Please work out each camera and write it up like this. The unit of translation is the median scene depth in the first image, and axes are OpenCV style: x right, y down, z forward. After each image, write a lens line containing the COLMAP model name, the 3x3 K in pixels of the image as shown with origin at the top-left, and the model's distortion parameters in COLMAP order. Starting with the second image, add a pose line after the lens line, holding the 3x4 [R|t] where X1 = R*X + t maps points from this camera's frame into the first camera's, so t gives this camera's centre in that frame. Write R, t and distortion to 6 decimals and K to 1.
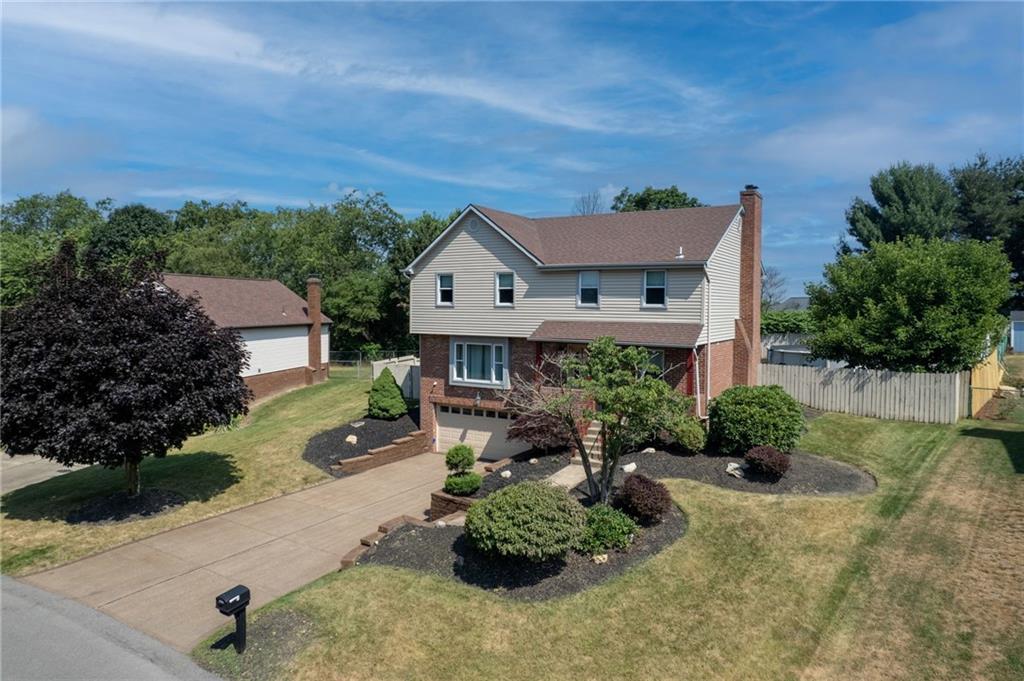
lens RADIAL K [[655.4, 0, 512.0], [0, 655.4, 340.5], [0, 0, 1]] dist [-0.075054, 0.069505]
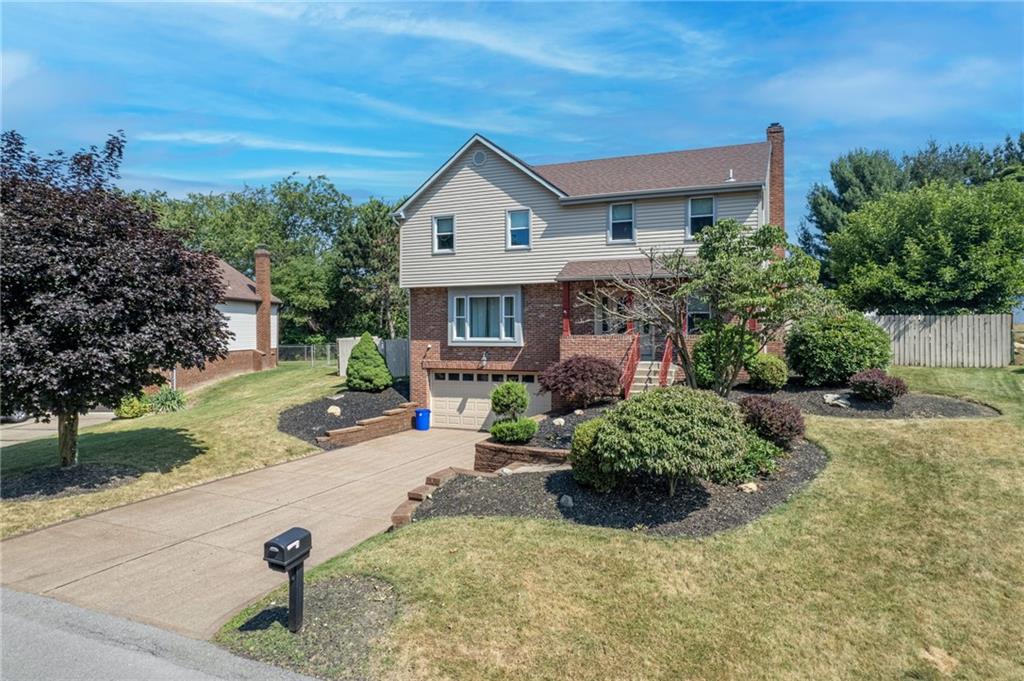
lens RADIAL K [[655.4, 0, 512.0], [0, 655.4, 340.5], [0, 0, 1]] dist [-0.075054, 0.069505]
pose [[0.991512, -0.011228, 0.129529, -0.134644], [0.016084, 0.999204, -0.036500, 0.101896], [-0.129016, 0.038273, 0.990904, 0.144735]]
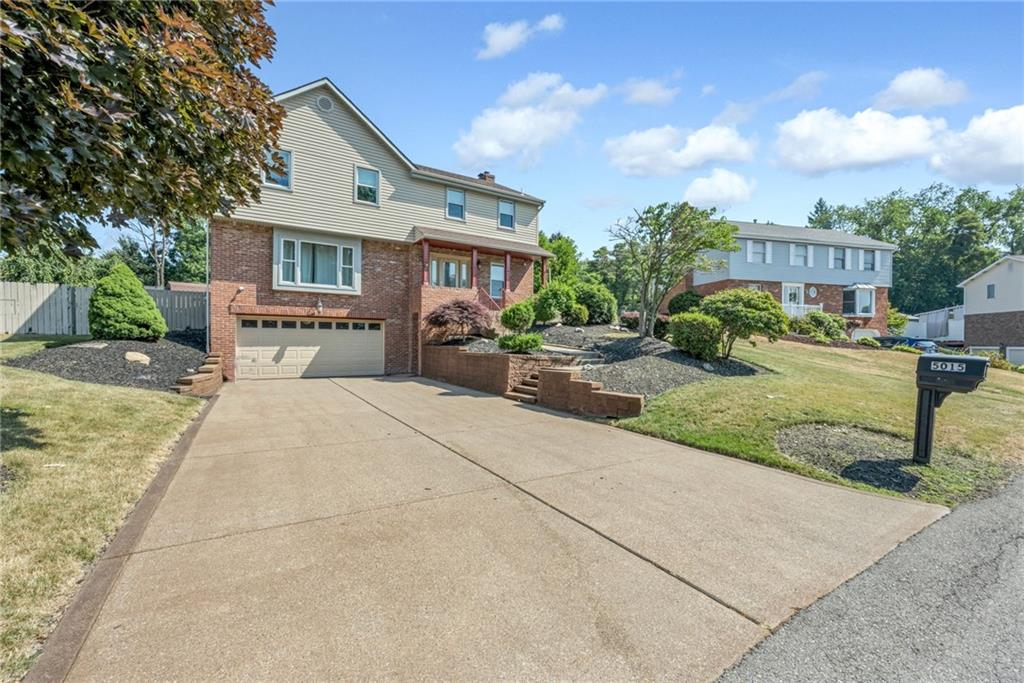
lens RADIAL K [[413.9, 0, 511.6], [0, 413.9, 343.5], [0, 0, 1]] dist [-0.001518, -0.000401]
pose [[0.451562, -0.004880, 0.892227, -0.455389], [0.042117, 0.998987, -0.015852, 0.169017], [-0.891245, 0.044736, 0.451310, 0.555120]]
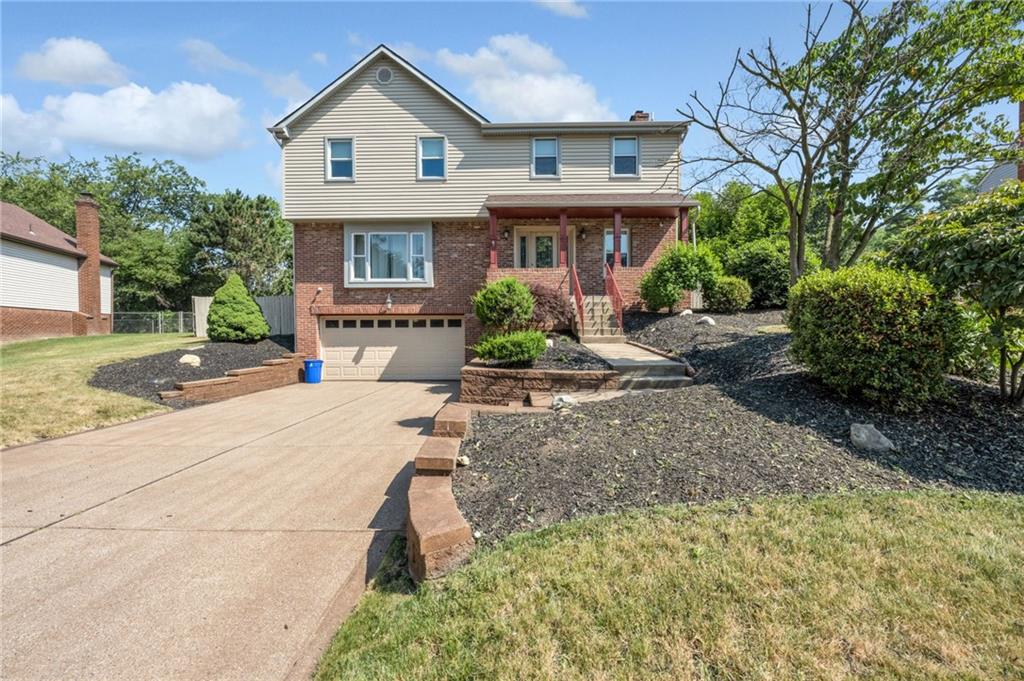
lens RADIAL K [[421.1, 0, 511.2], [0, 421.1, 341.8], [0, 0, 1]] dist [-0.001089, -0.000028]
pose [[0.867381, -0.018213, 0.497311, -0.188744], [0.035291, 0.999065, -0.024964, 0.164746], [-0.496392, 0.039204, 0.867213, 0.513179]]
